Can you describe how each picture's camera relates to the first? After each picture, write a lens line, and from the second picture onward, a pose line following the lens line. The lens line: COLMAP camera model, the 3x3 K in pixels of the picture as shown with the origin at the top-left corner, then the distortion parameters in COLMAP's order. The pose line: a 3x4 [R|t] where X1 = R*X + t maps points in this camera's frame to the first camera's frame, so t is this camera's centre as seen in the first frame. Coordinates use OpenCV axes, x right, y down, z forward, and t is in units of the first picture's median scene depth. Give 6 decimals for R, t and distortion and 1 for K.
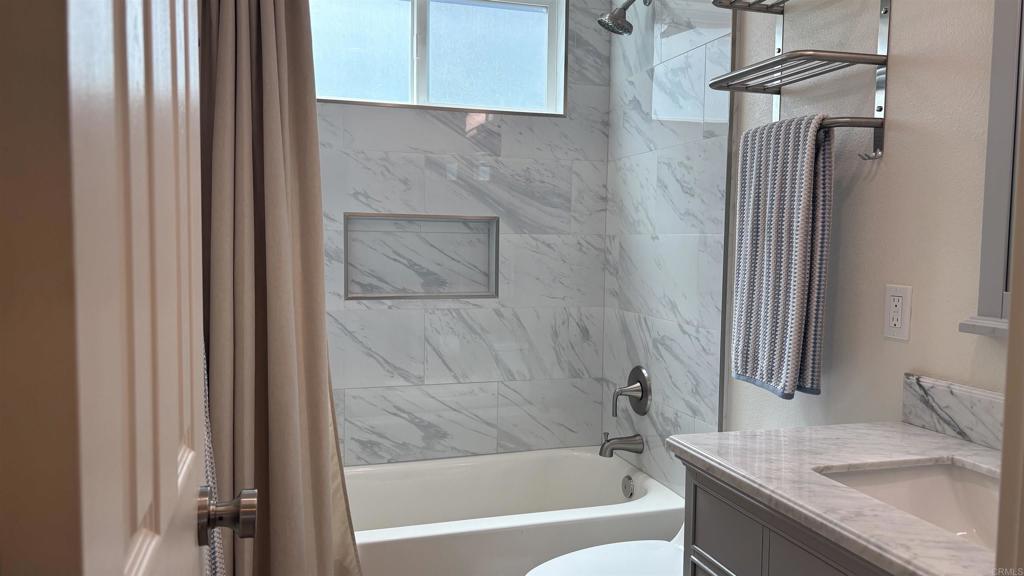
lens RADIAL K [[766.9, 0, 515.1], [0, 766.9, 293.7], [0, 0, 1]] dist [0.077537, -0.120538]
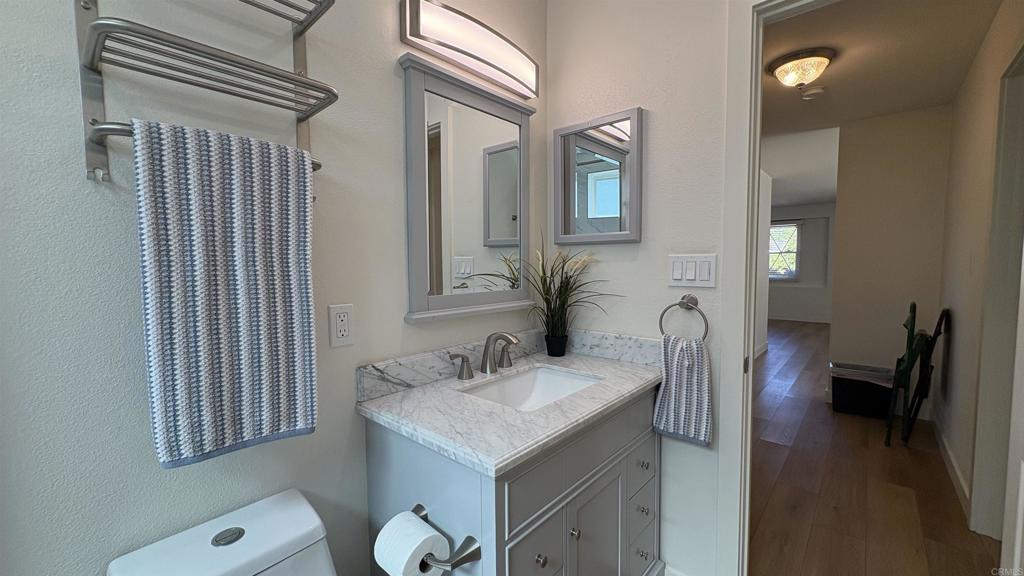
lens RADIAL K [[406.3, 0, 512.0], [0, 406.3, 288.0], [0, 0, 1]] dist [-0.058312, -0.000030]
pose [[-0.519743, -0.062087, 0.852064, -0.239348], [0.063720, 0.991761, 0.111133, -0.100462], [-0.851943, 0.112054, -0.511504, 1.170741]]
